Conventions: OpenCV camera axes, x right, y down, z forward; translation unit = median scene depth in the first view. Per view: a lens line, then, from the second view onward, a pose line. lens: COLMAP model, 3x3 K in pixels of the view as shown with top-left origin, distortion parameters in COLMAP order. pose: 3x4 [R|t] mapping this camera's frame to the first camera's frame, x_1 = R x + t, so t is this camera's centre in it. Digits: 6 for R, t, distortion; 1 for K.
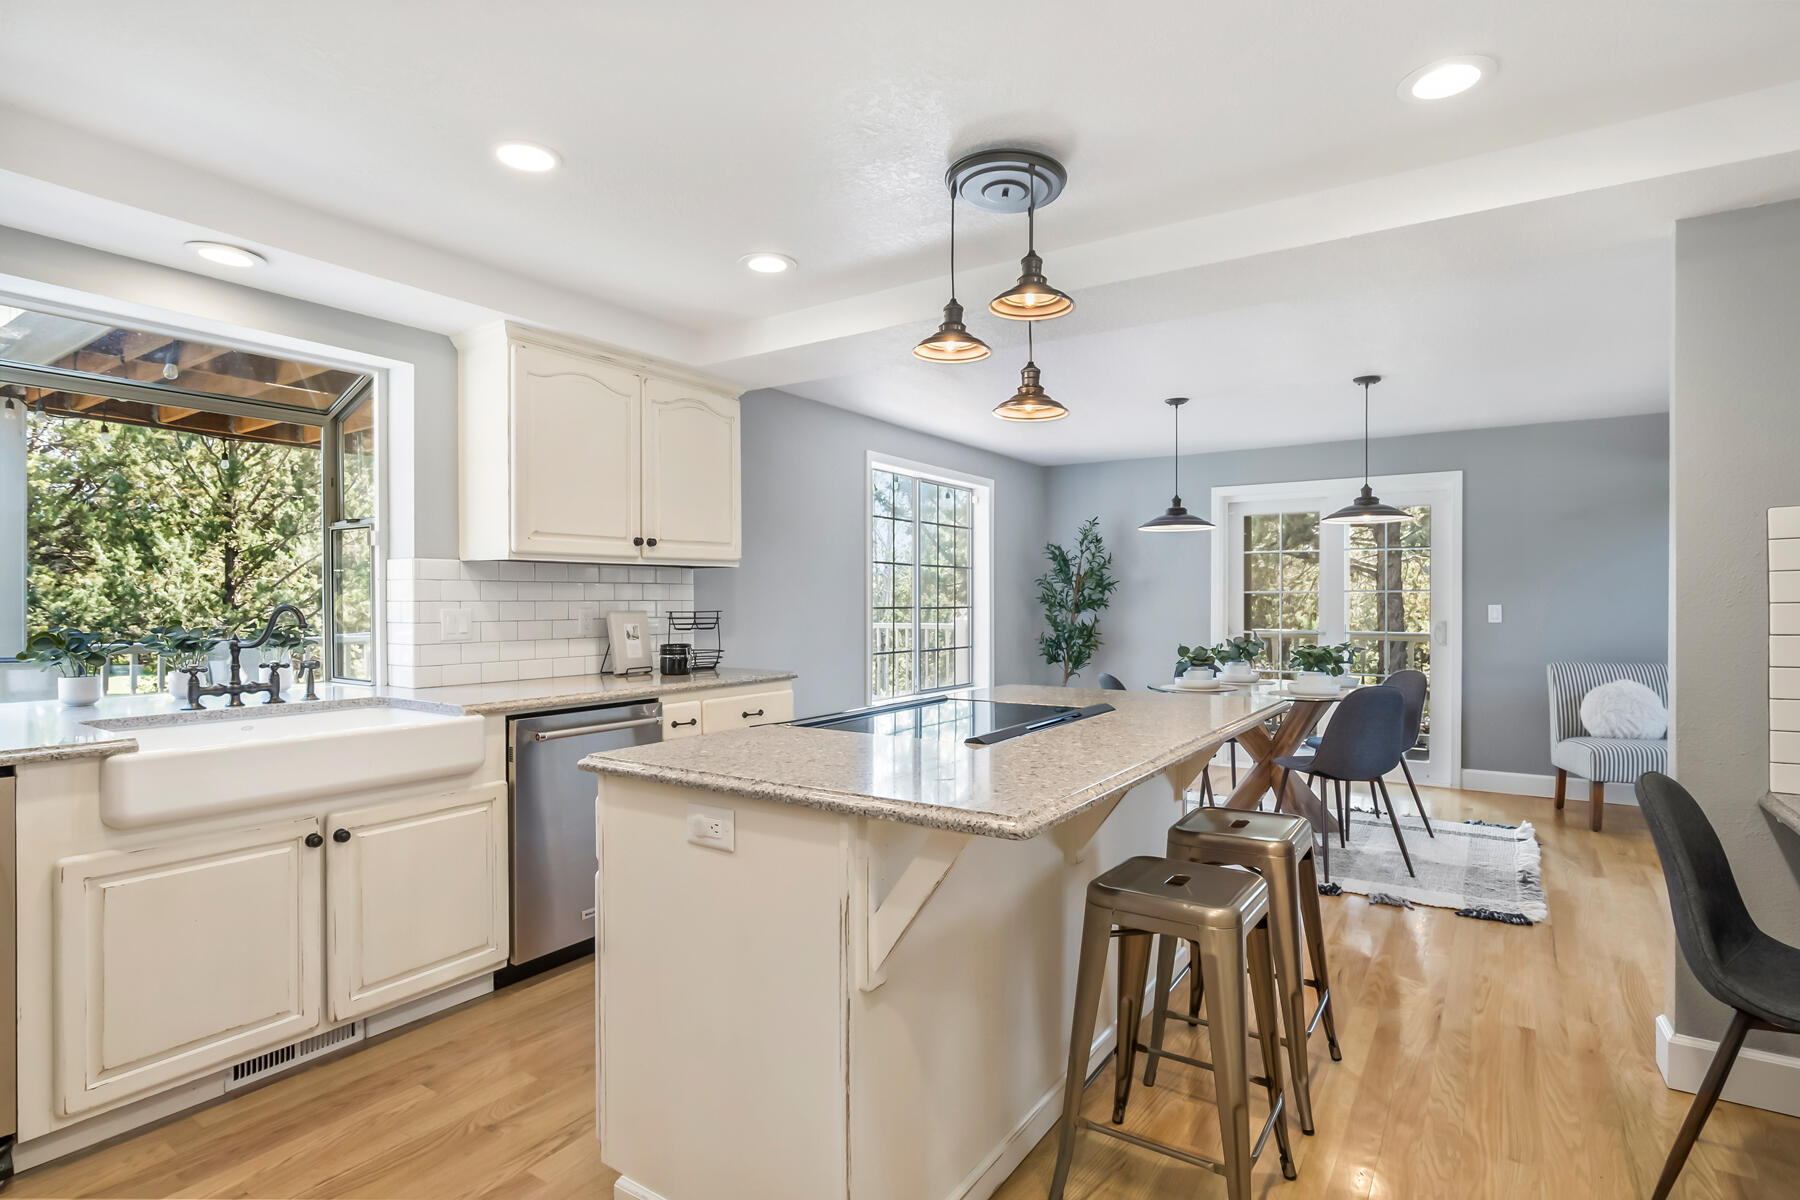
lens RADIAL K [[914.4, 0, 898.7], [0, 914.4, 601.8], [0, 0, 1]] dist [-0.001302, -0.000125]
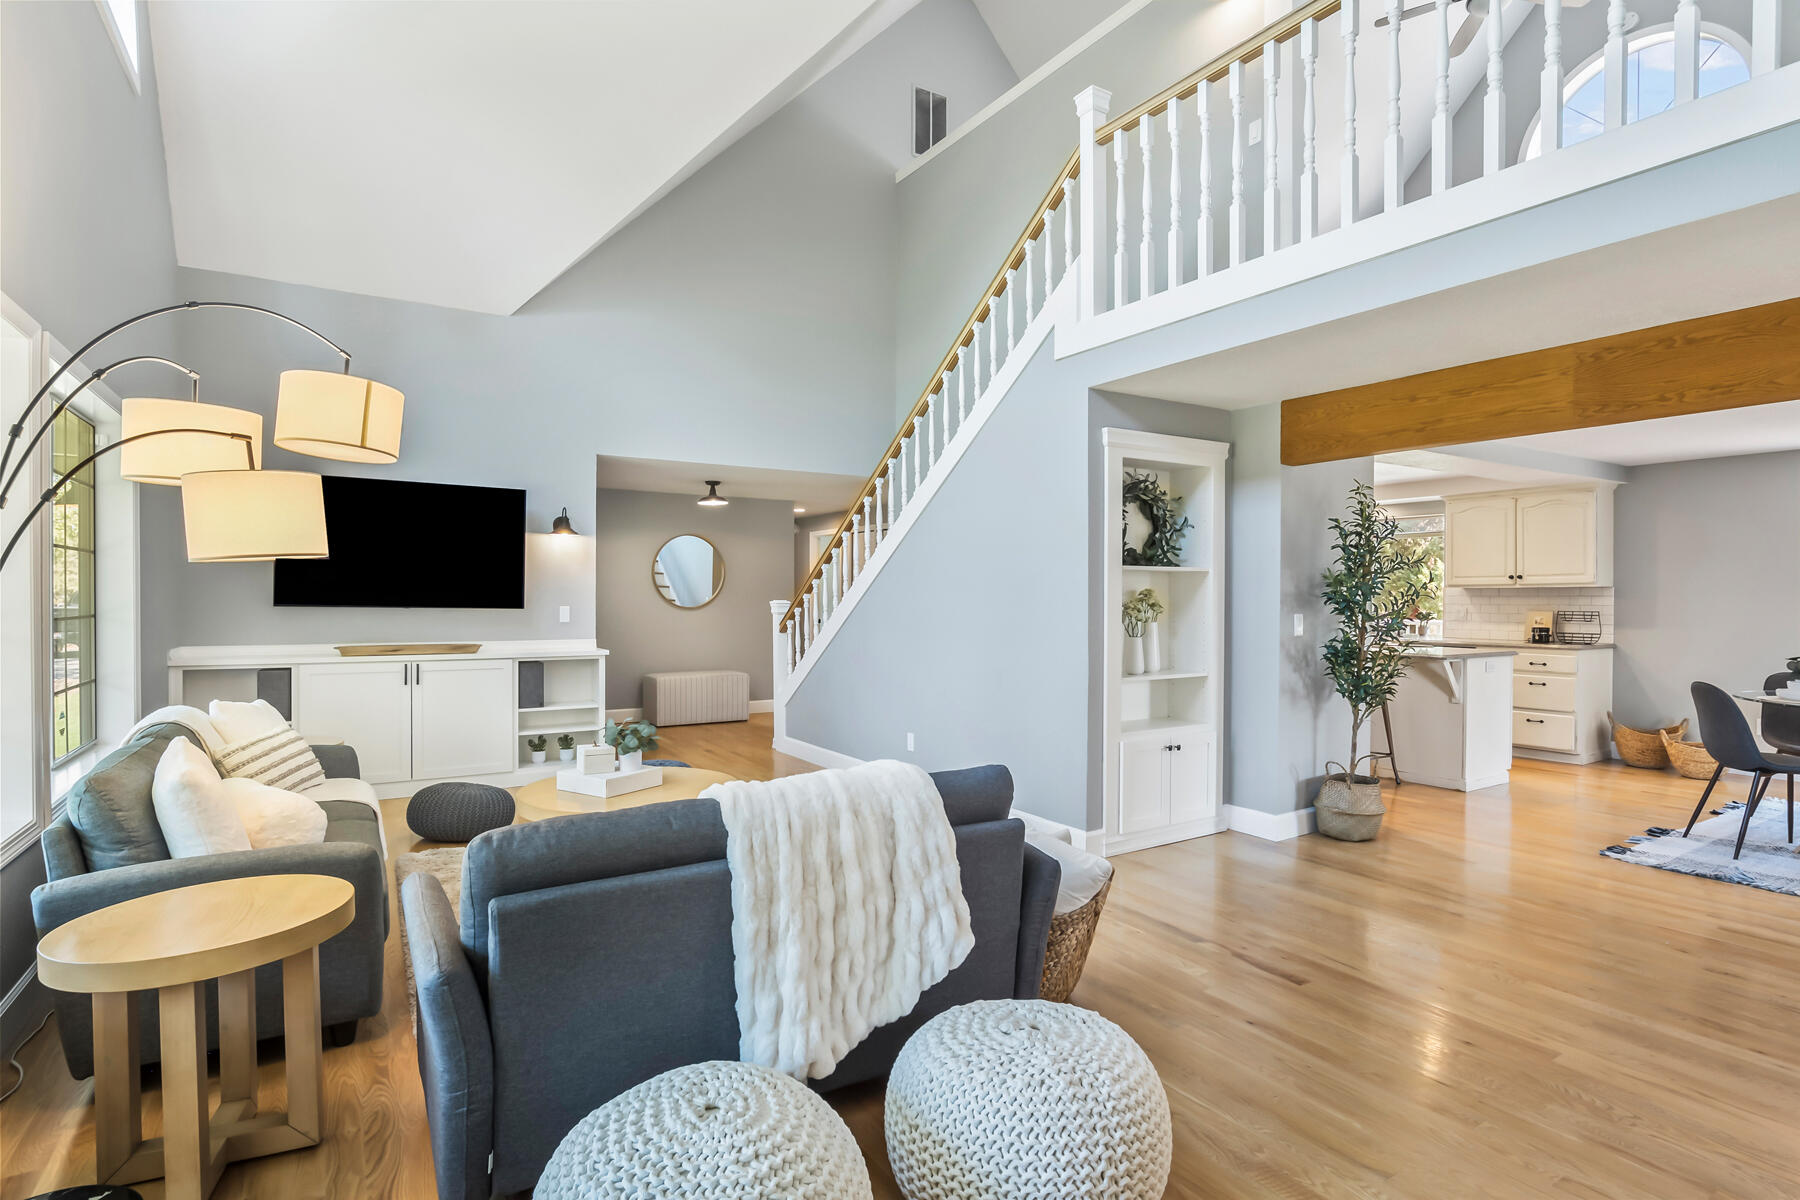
lens RADIAL K [[914.4, 0, 901.4], [0, 914.4, 600.4], [0, 0, 1]] dist [-0.001302, -0.000125]
pose [[-0.420306, 0.009482, -0.907333, 2.208723], [0.000676, 0.999948, 0.010137, -0.034093], [0.907382, 0.003647, -0.420291, 0.602924]]
